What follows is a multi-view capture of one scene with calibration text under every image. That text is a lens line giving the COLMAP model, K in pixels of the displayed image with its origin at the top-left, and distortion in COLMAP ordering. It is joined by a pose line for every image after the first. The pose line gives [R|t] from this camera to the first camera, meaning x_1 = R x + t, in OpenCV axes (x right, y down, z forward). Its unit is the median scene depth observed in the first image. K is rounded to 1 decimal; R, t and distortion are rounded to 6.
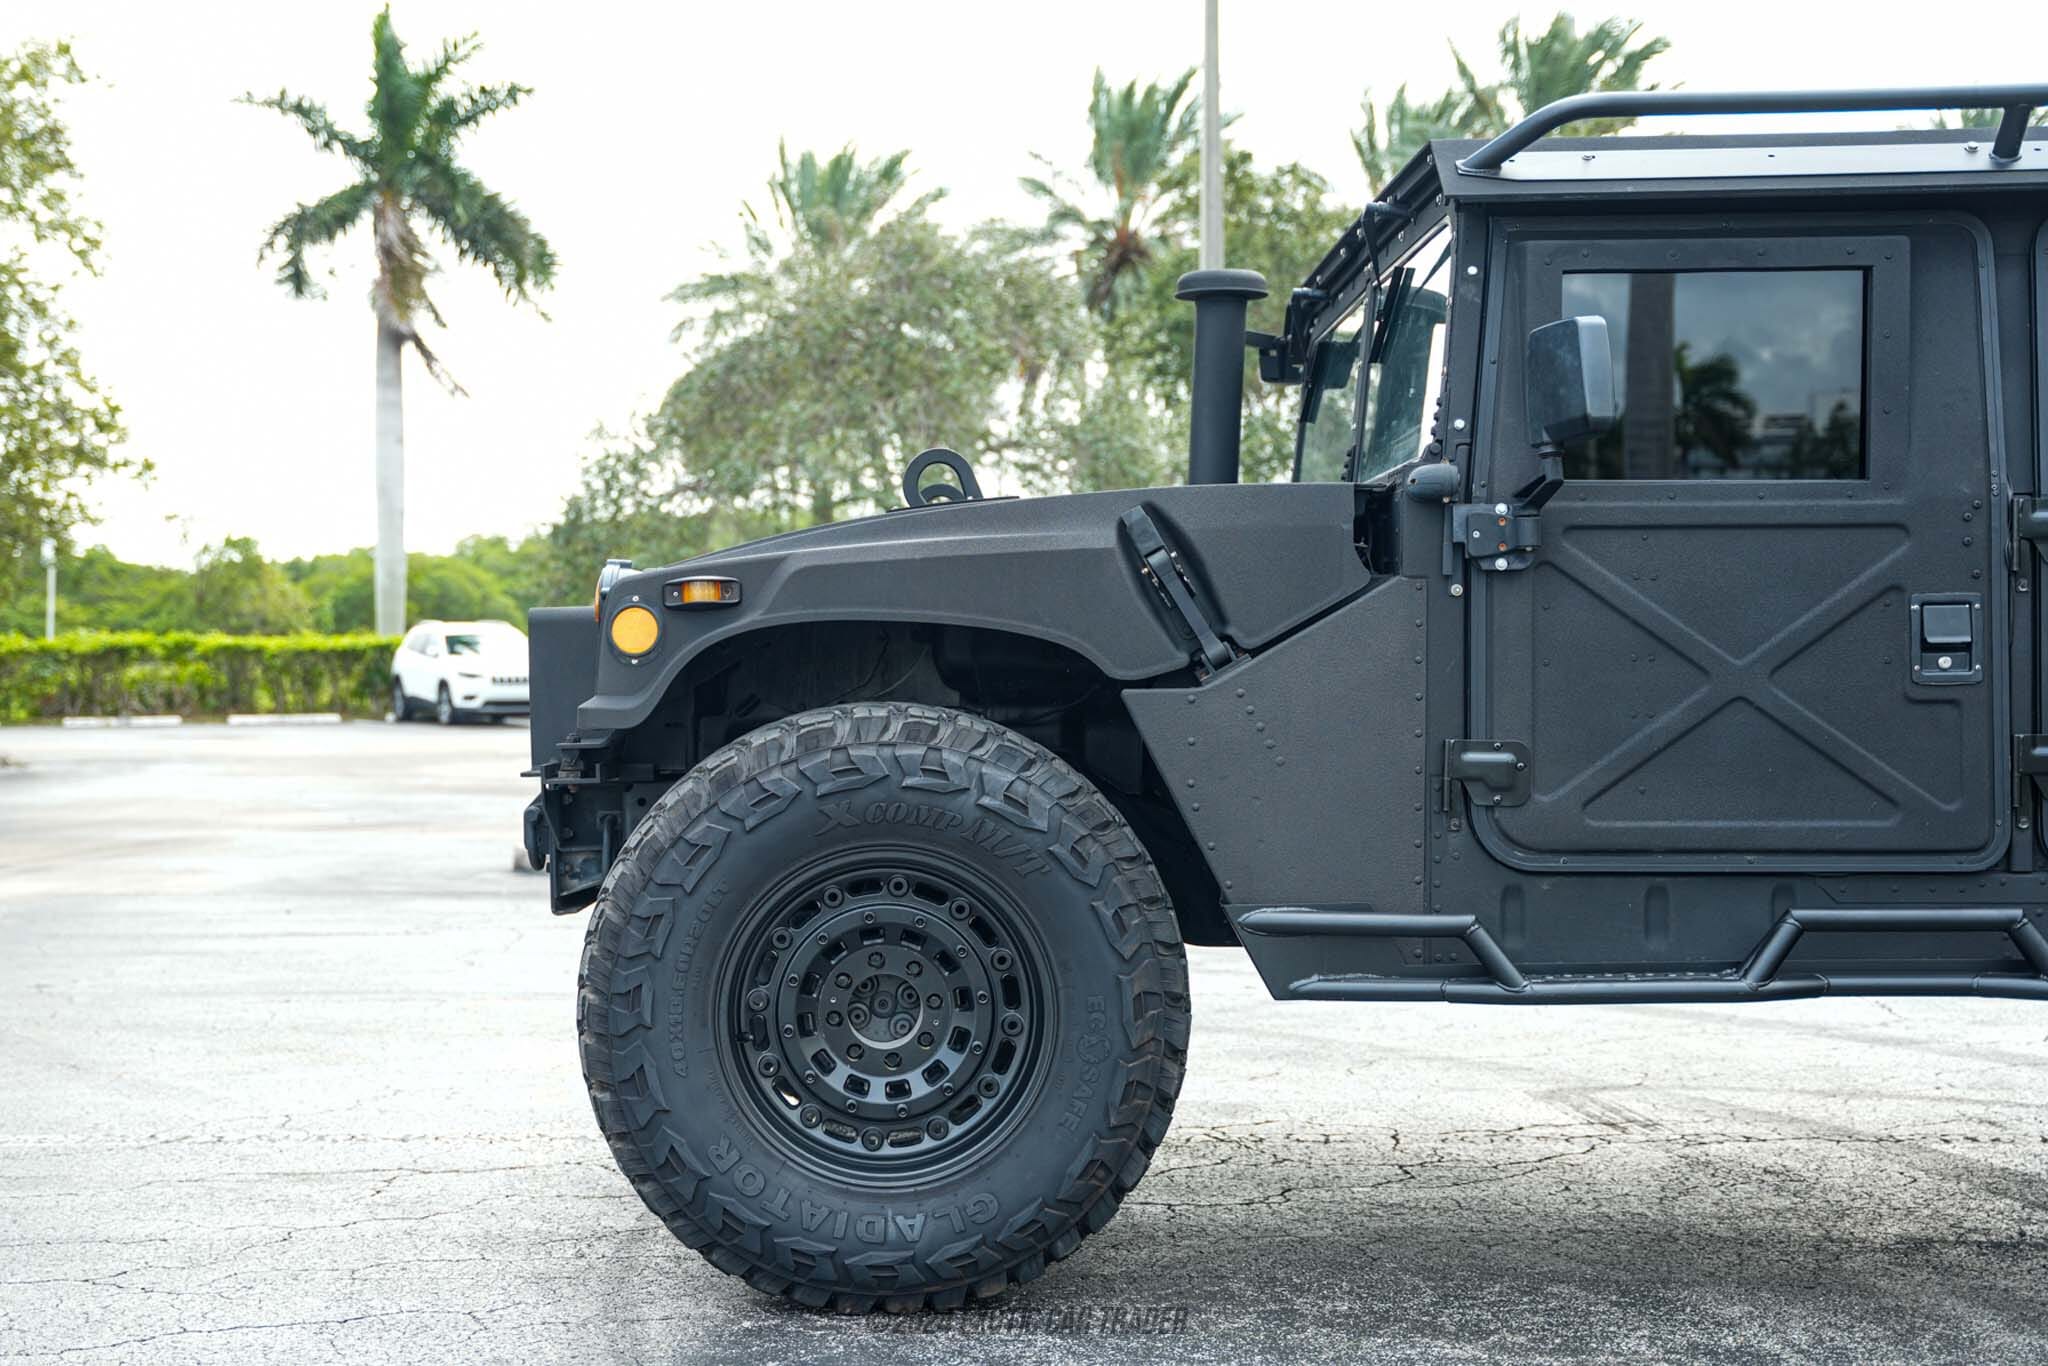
lens RADIAL K [[2555.7, 0, 1006.4], [0, 2555.7, 696.1], [0, 0, 1]] dist [0.037324, 0.000000]
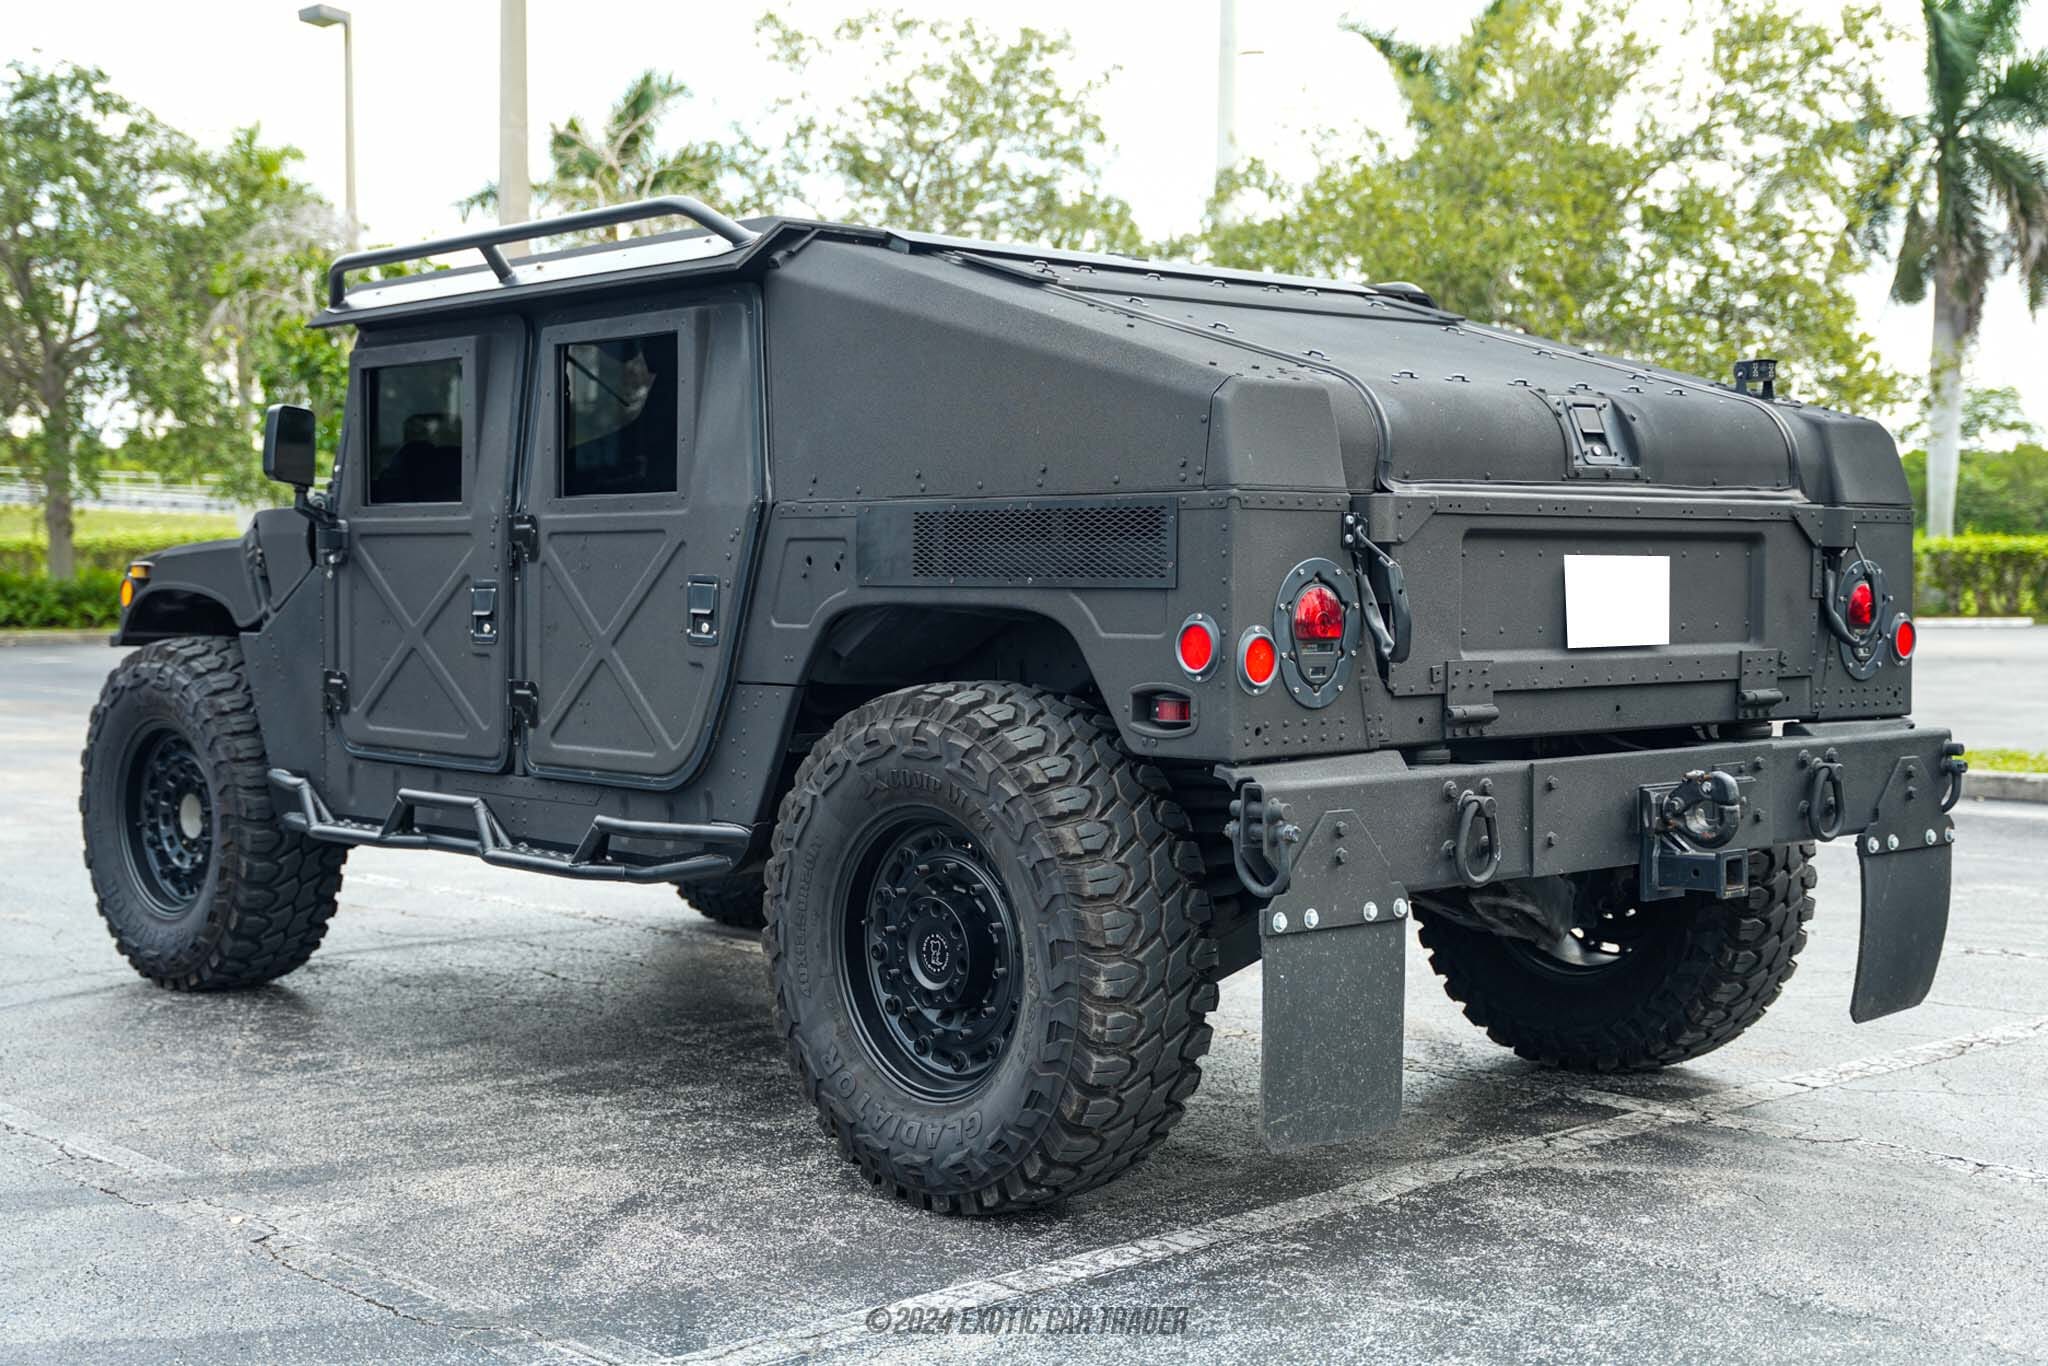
lens RADIAL K [[2573.3, 0, 1027.5], [0, 2573.3, 666.5], [0, 0, 1]] dist [-0.002750, 0.000000]
pose [[0.688408, 0.035263, -0.724466, 1.628403], [-0.012391, 0.999243, 0.036863, -0.048797], [0.725218, -0.016400, 0.688324, 0.217467]]
